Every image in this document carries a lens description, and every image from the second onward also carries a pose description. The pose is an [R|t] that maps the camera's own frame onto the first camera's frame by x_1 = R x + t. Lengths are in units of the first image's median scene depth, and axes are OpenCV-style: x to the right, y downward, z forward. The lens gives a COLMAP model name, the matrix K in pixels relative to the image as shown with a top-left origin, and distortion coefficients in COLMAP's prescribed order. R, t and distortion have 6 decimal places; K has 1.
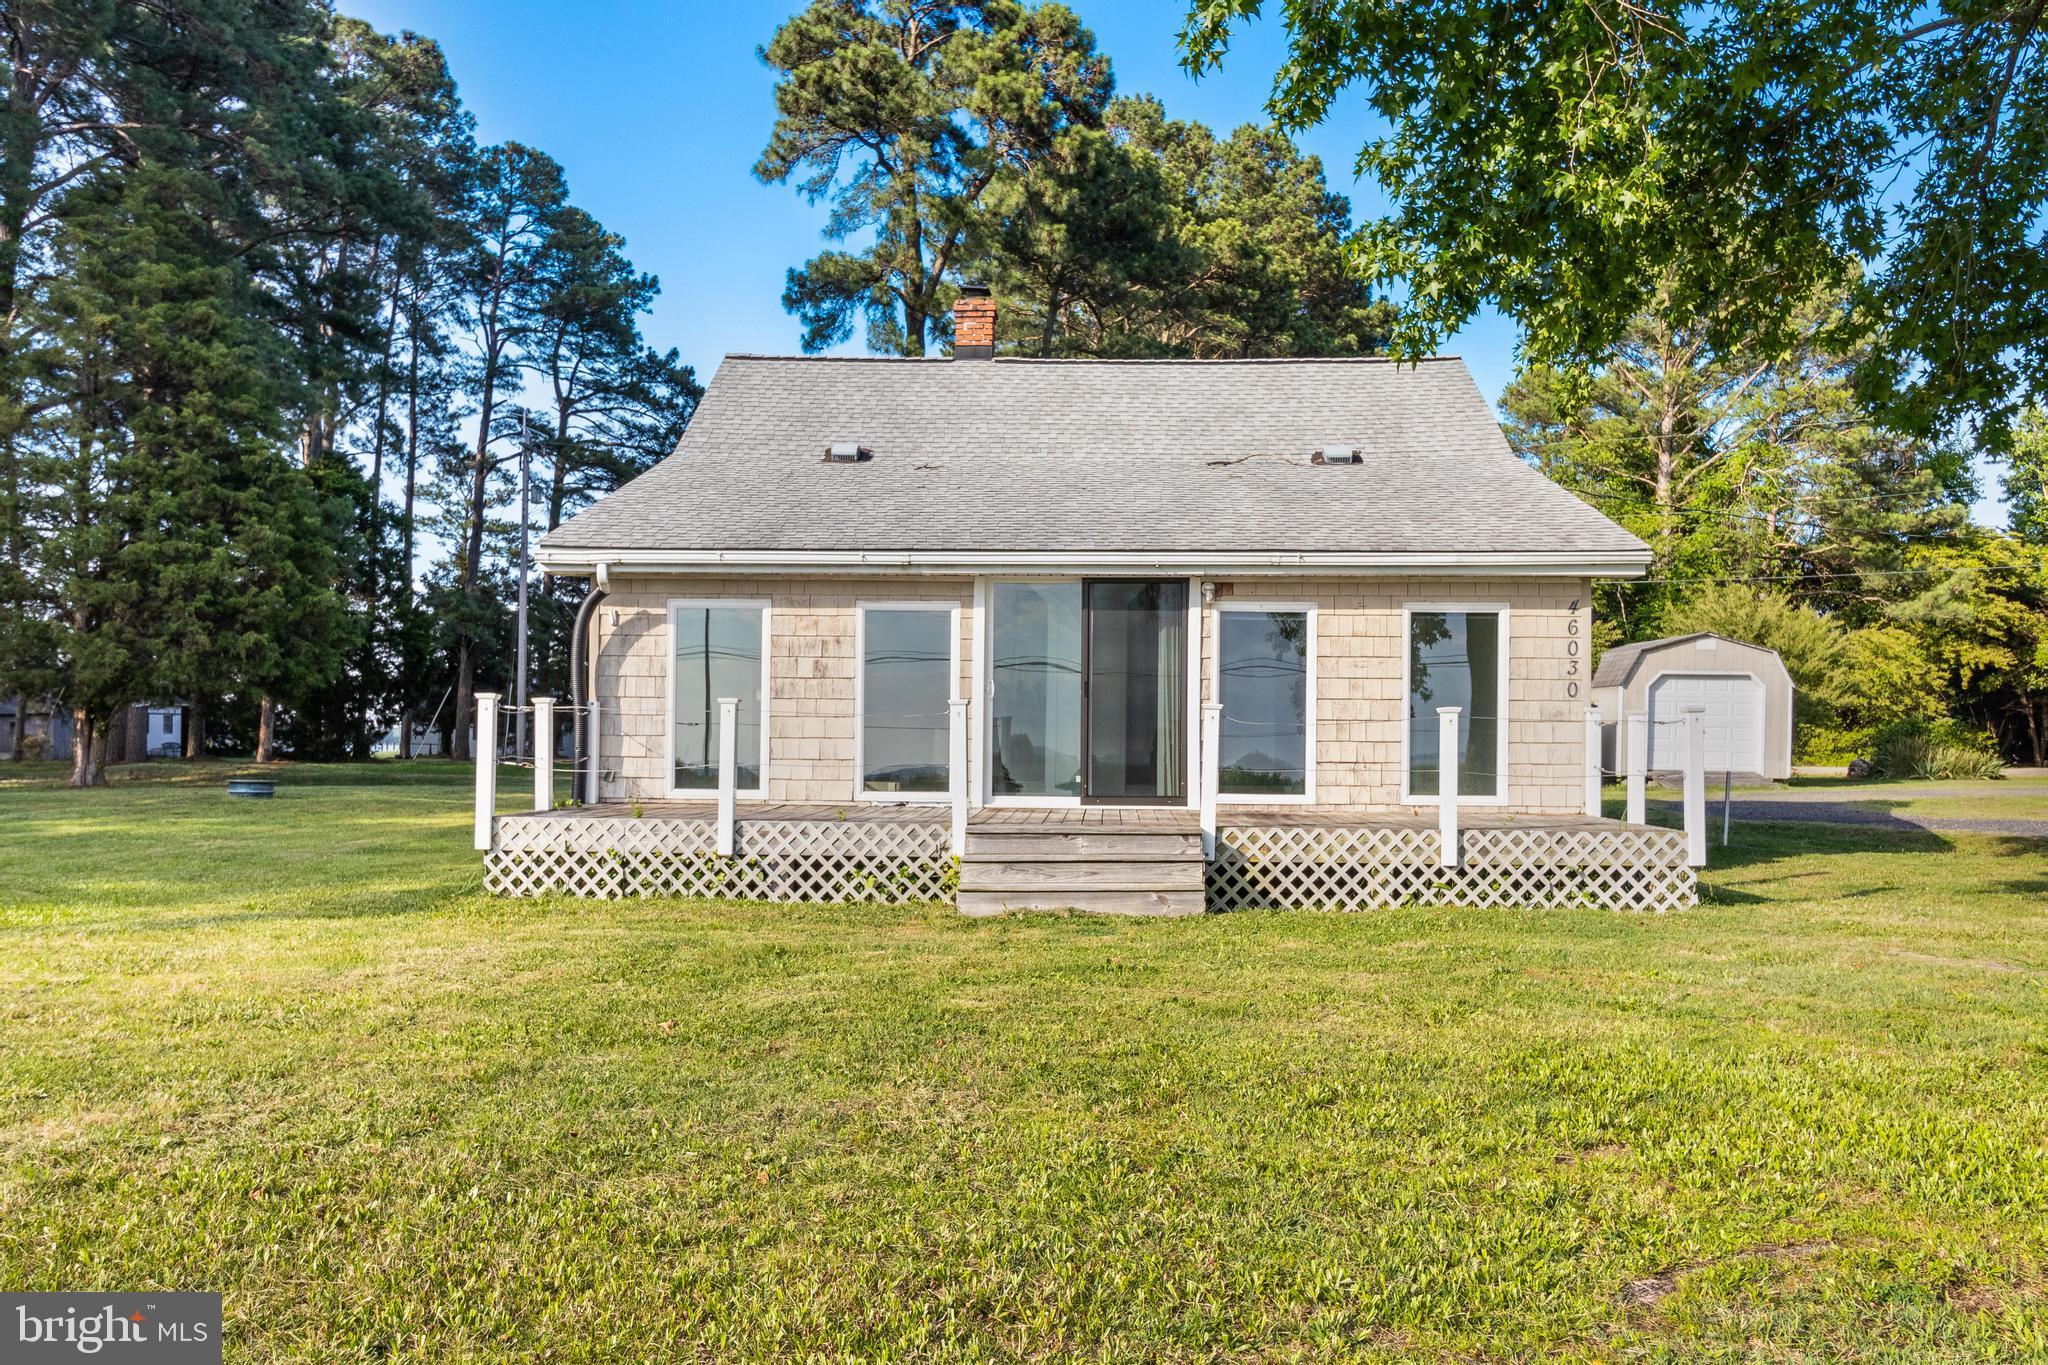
lens RADIAL K [[1701.0, 0, 1030.3], [0, 1701.0, 673.6], [0, 0, 1]] dist [0.007886, 0.002423]
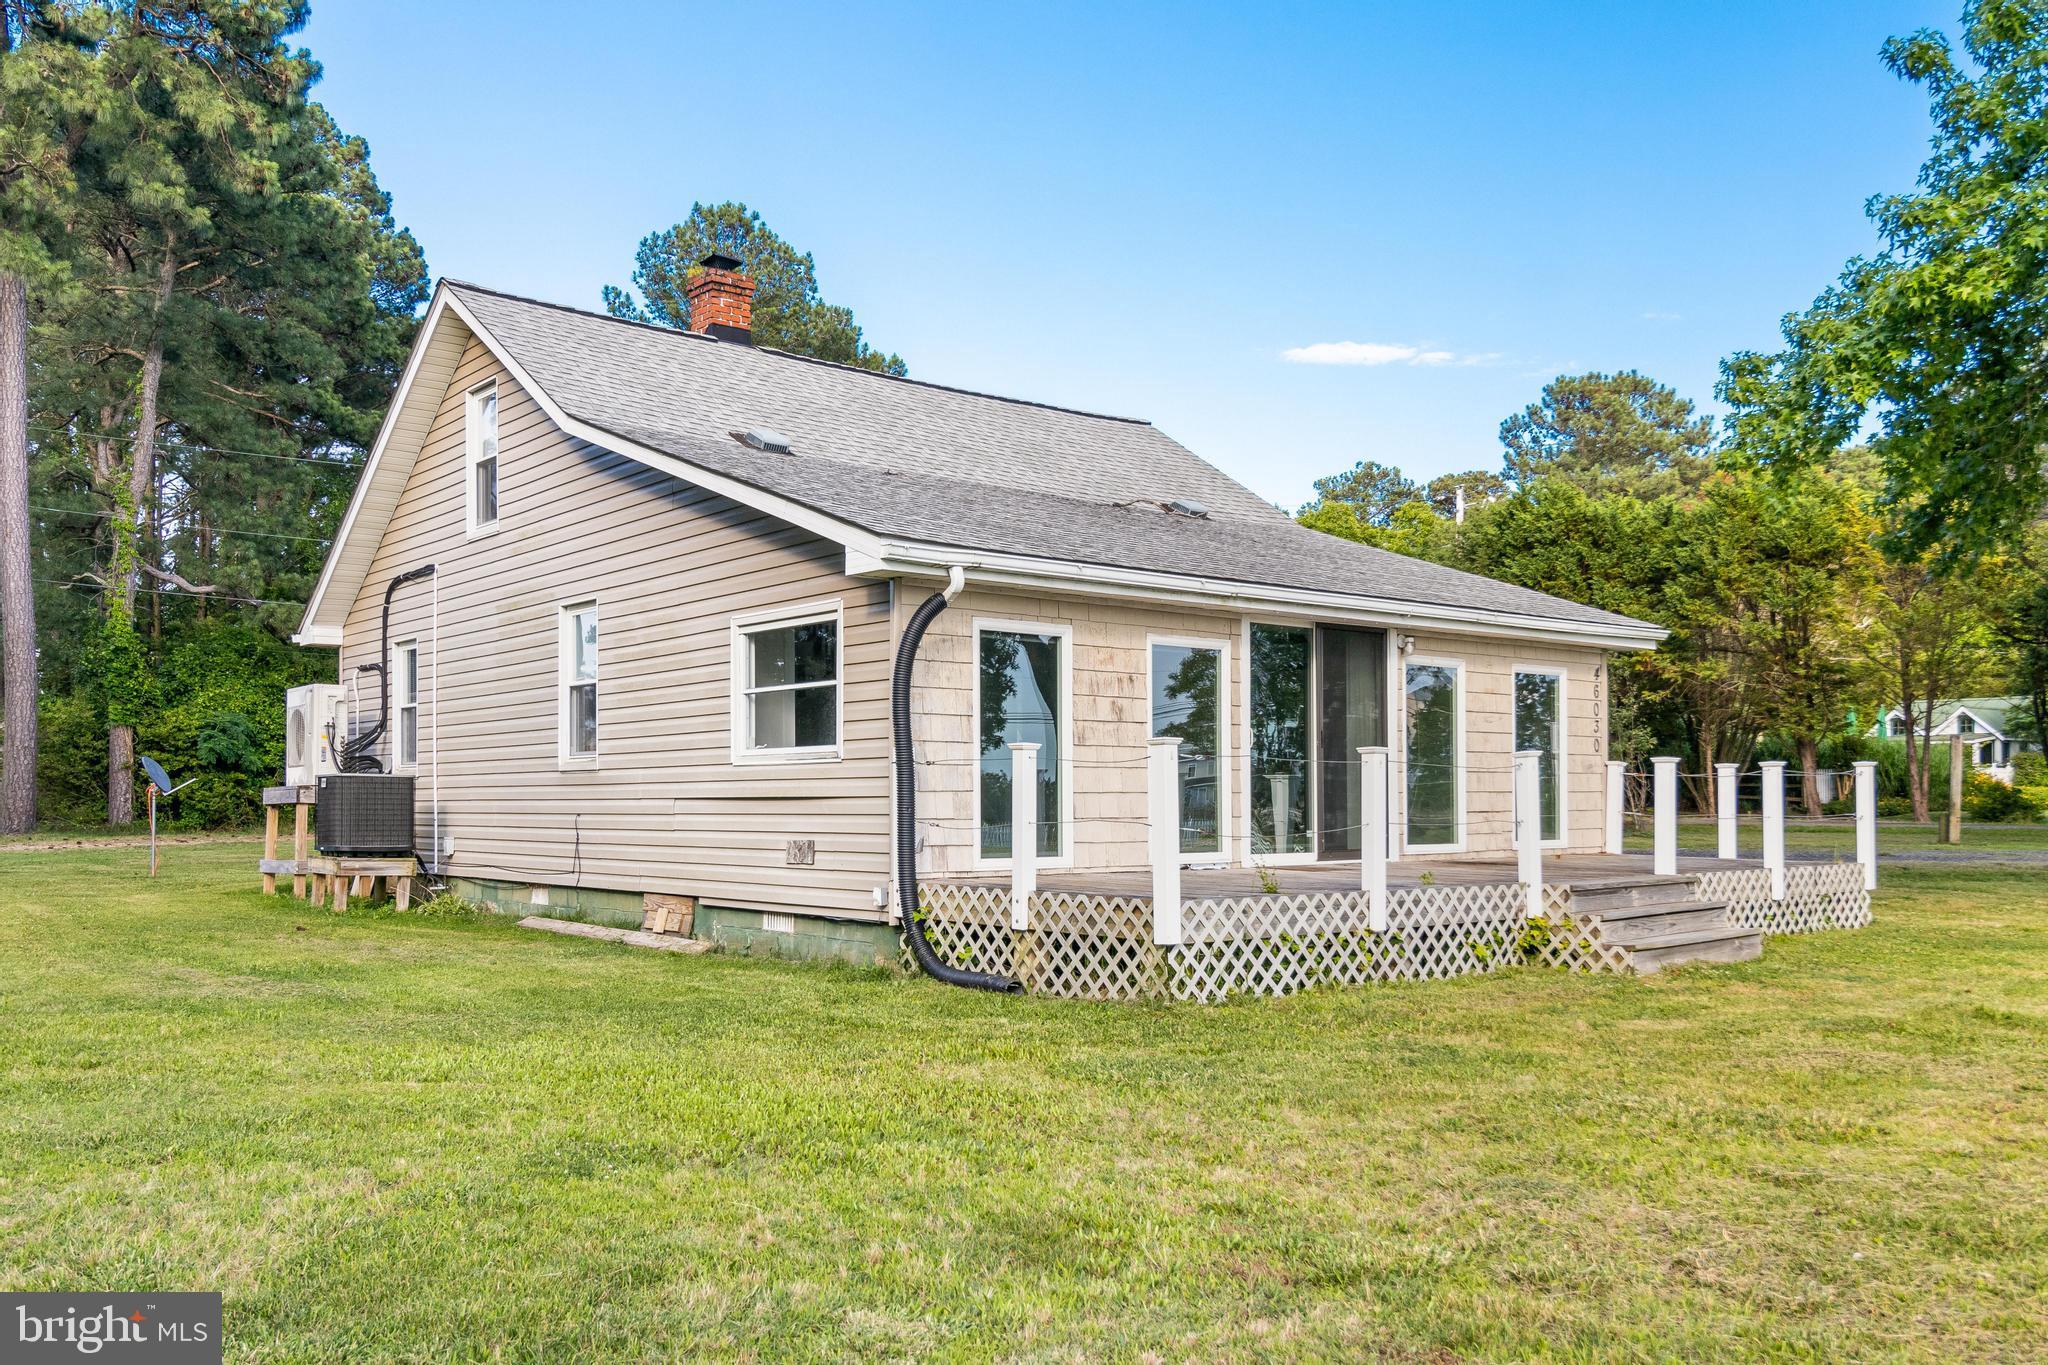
lens RADIAL K [[1701.0, 0, 1028.6], [0, 1701.0, 694.9], [0, 0, 1]] dist [0.007886, 0.002423]
pose [[0.726502, 0.031310, 0.686451, -0.887641], [-0.021253, 0.999507, -0.023095, 0.011834], [-0.686836, 0.002190, 0.726809, 0.497317]]
